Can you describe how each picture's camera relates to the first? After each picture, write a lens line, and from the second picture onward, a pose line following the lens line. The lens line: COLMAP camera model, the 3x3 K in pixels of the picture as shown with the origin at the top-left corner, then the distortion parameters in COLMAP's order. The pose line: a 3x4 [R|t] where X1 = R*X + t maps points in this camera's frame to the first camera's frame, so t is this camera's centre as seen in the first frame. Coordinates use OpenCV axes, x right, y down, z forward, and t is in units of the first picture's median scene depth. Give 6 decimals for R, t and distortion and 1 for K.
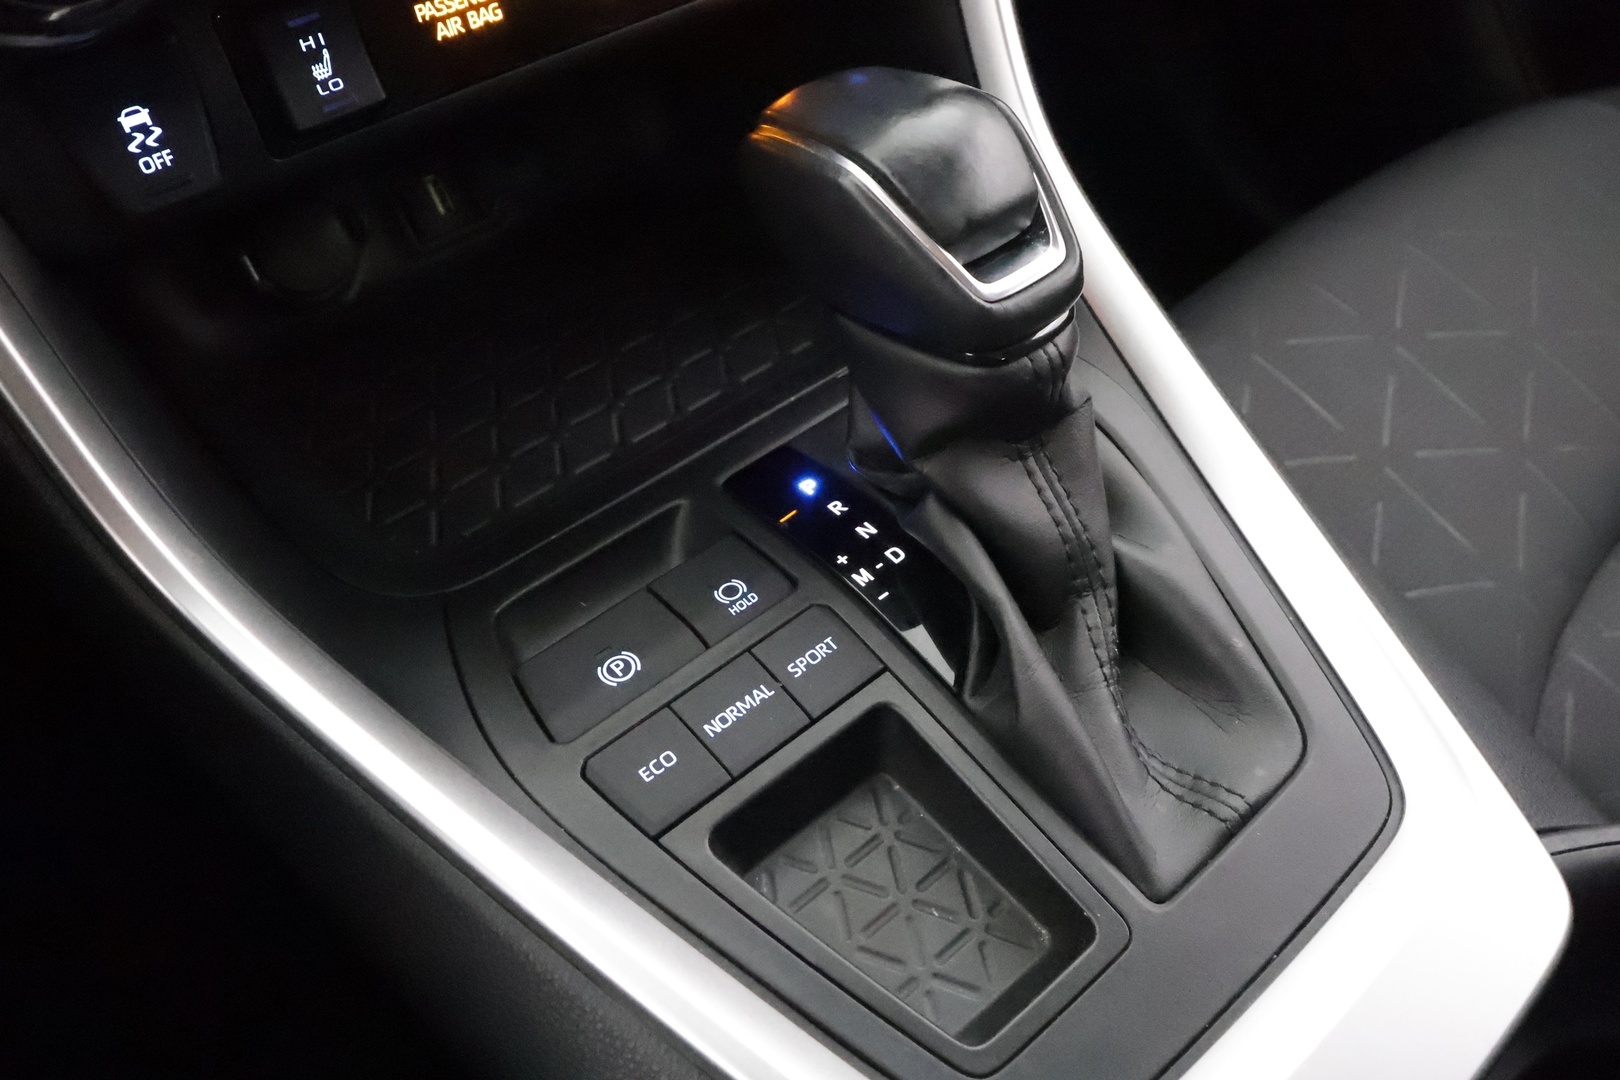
lens RADIAL K [[1272.5, 0, 820.8], [0, 1272.5, 543.7], [0, 0, 1]] dist [0.005053, -0.013124]
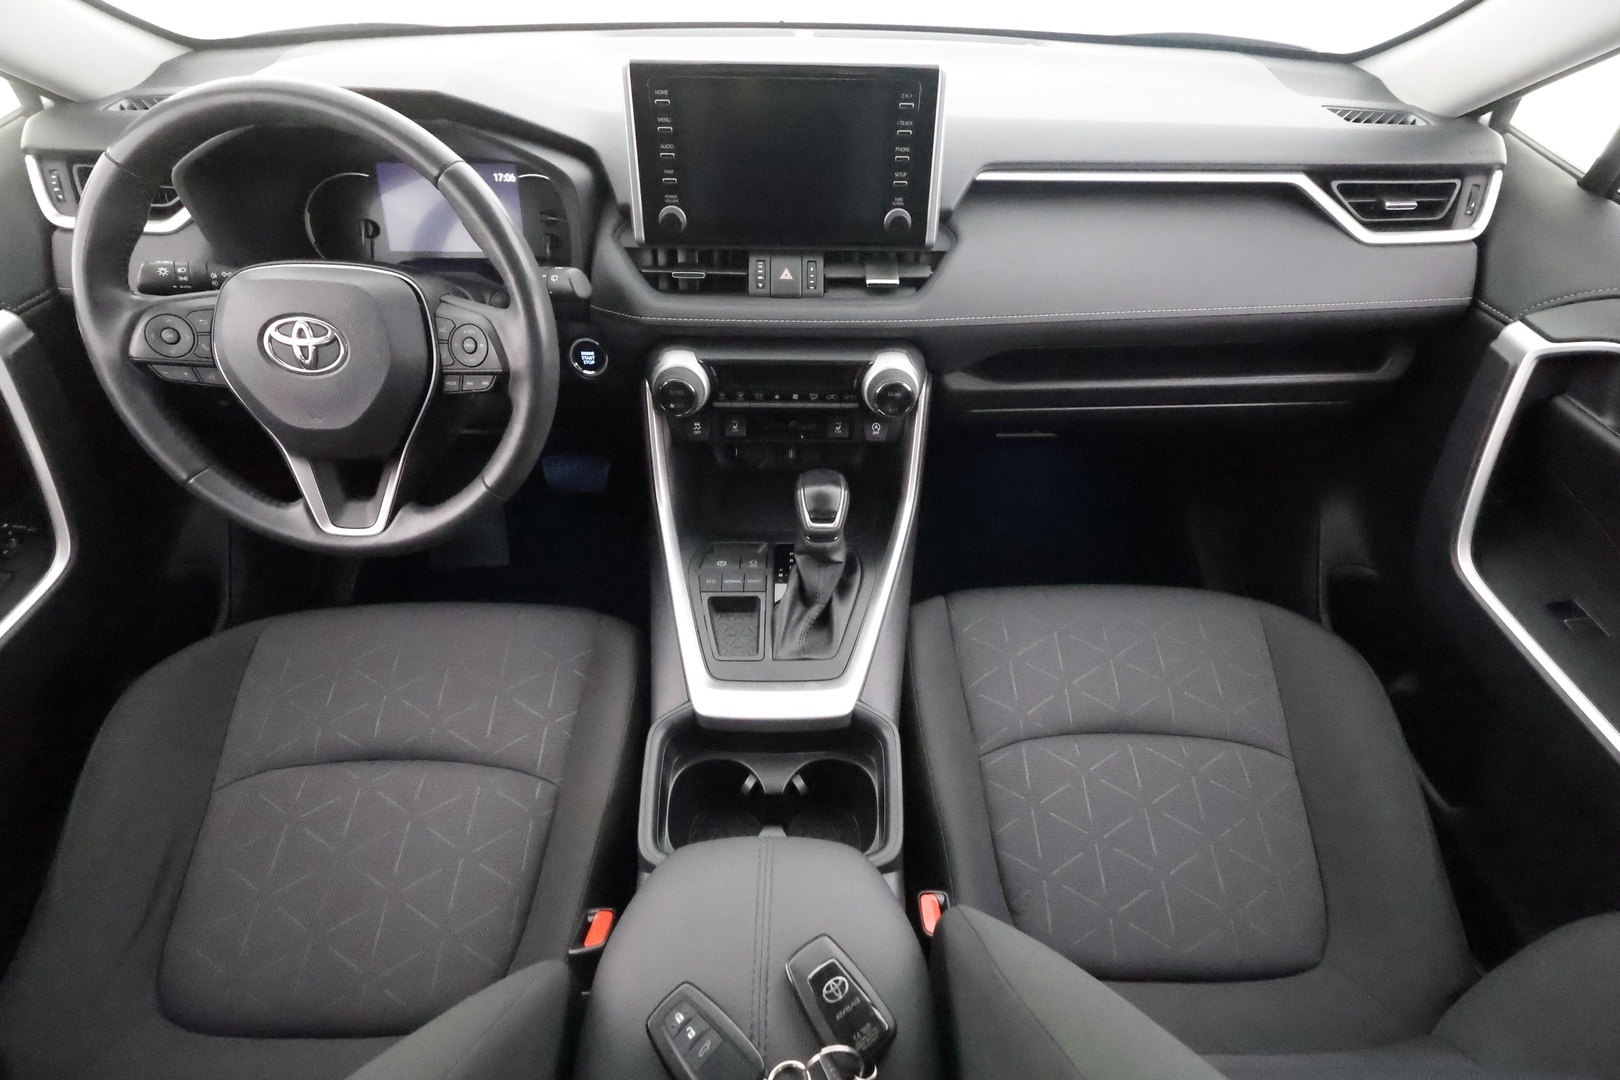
lens RADIAL K [[746.0, 0, 809.8], [0, 746.0, 541.6], [0, 0, 1]] dist [-0.007662, 0.004016]
pose [[0.758261, 0.446942, -0.474640, 1.314234], [-0.489250, 0.871279, 0.038834, -0.228999], [0.430900, 0.202772, 0.879323, -1.238091]]
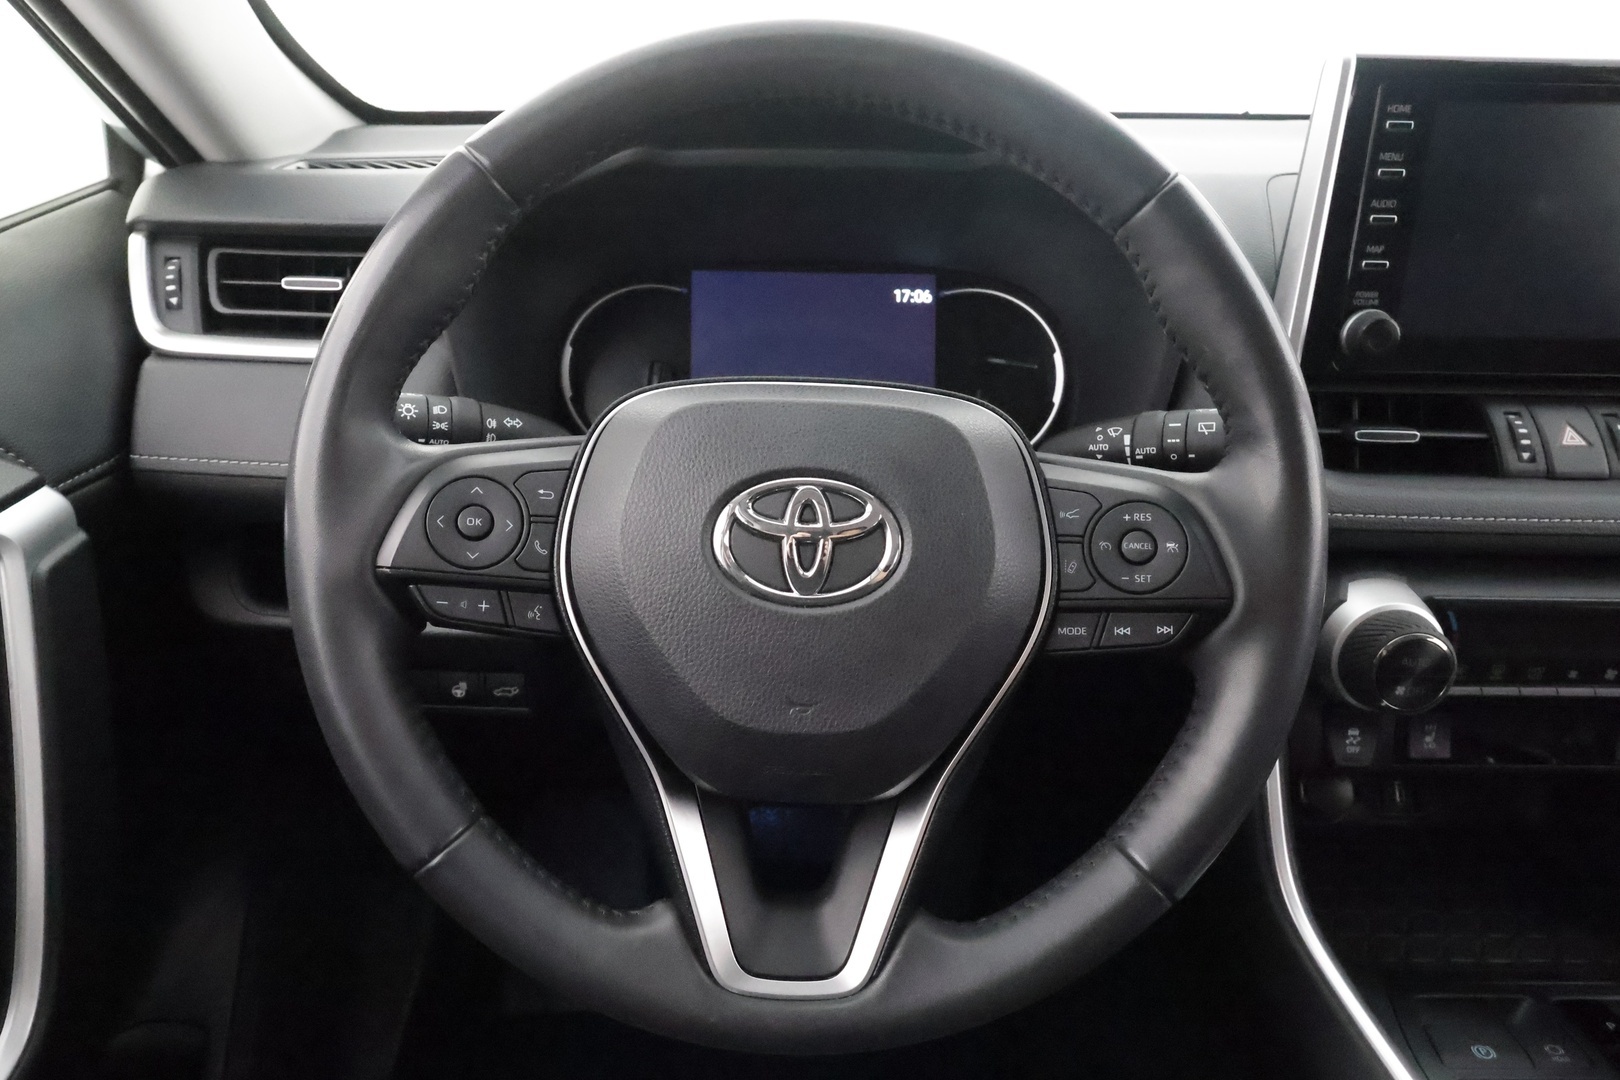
lens RADIAL K [[1077.1, 0, 809.8], [0, 1077.1, 545.3], [0, 0, 1]] dist [0.003358, -0.004068]
pose [[0.757718, 0.261474, -0.597909, -0.154566], [-0.491467, 0.831419, -0.259235, 0.391912], [0.429330, 0.490279, 0.758487, -1.123771]]
